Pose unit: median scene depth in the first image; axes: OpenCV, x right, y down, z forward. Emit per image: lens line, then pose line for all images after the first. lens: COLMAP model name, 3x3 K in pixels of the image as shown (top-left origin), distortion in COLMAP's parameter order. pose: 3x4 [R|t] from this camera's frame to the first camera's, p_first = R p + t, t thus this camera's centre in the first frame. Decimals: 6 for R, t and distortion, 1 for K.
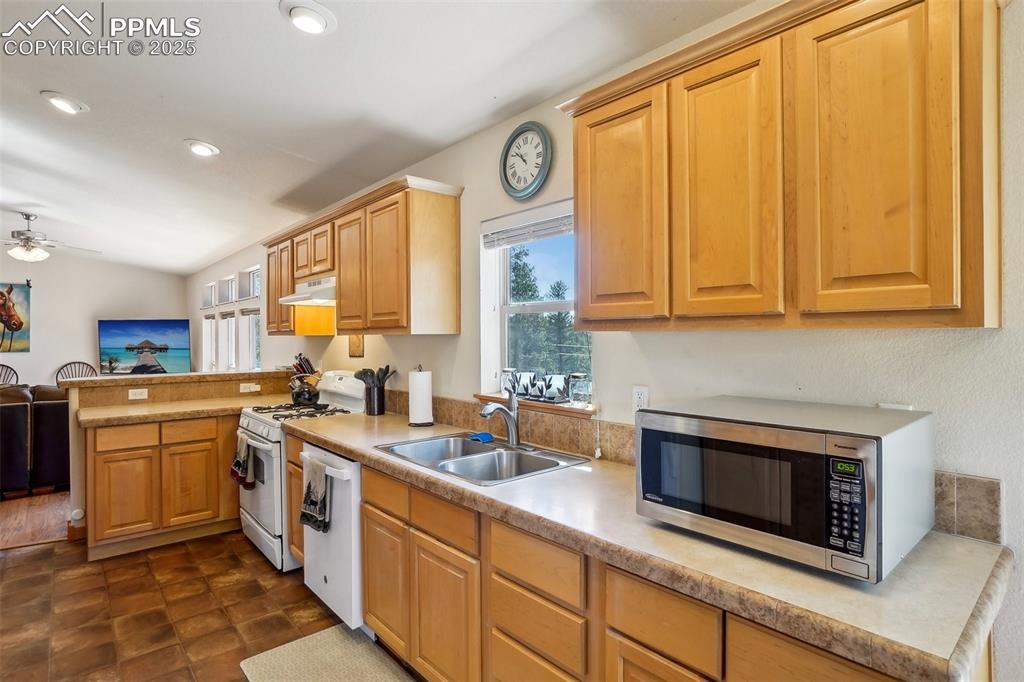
lens RADIAL K [[524.9, 0, 512.0], [0, 524.9, 341.0], [0, 0, 1]] dist [-0.000368, -0.000344]
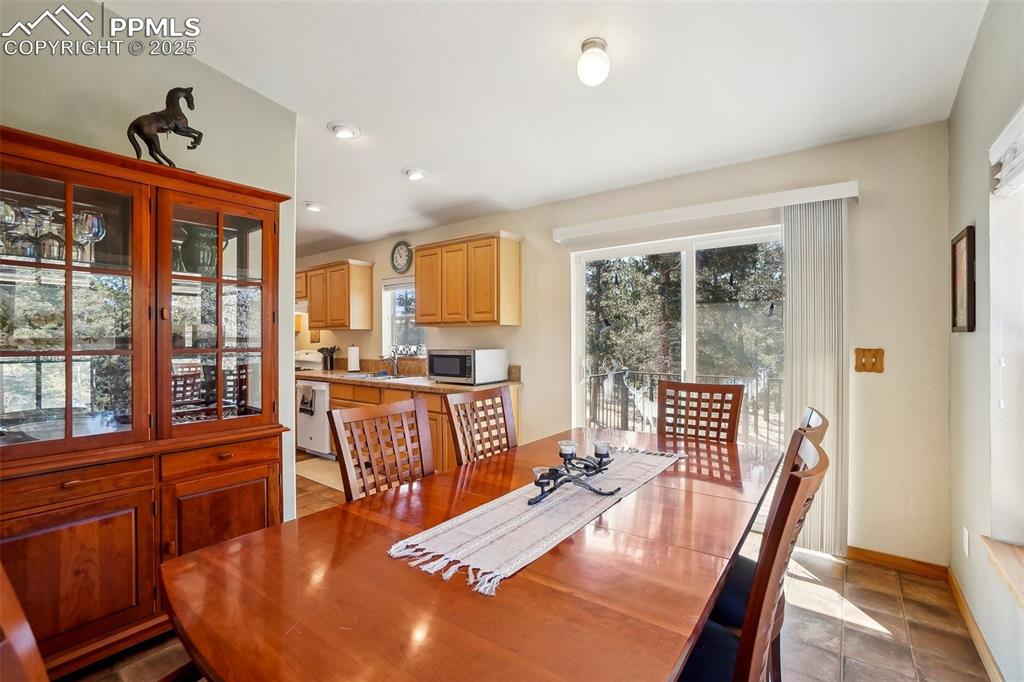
lens RADIAL K [[446.0, 0, 497.5], [0, 446.0, 342.0], [0, 0, 1]] dist [-0.000445, -0.000014]
pose [[0.983907, 0.000752, 0.178680, 0.069773], [-0.000388, 0.999998, -0.002071, 0.037516], [-0.178681, 0.001969, 0.983905, -0.799724]]
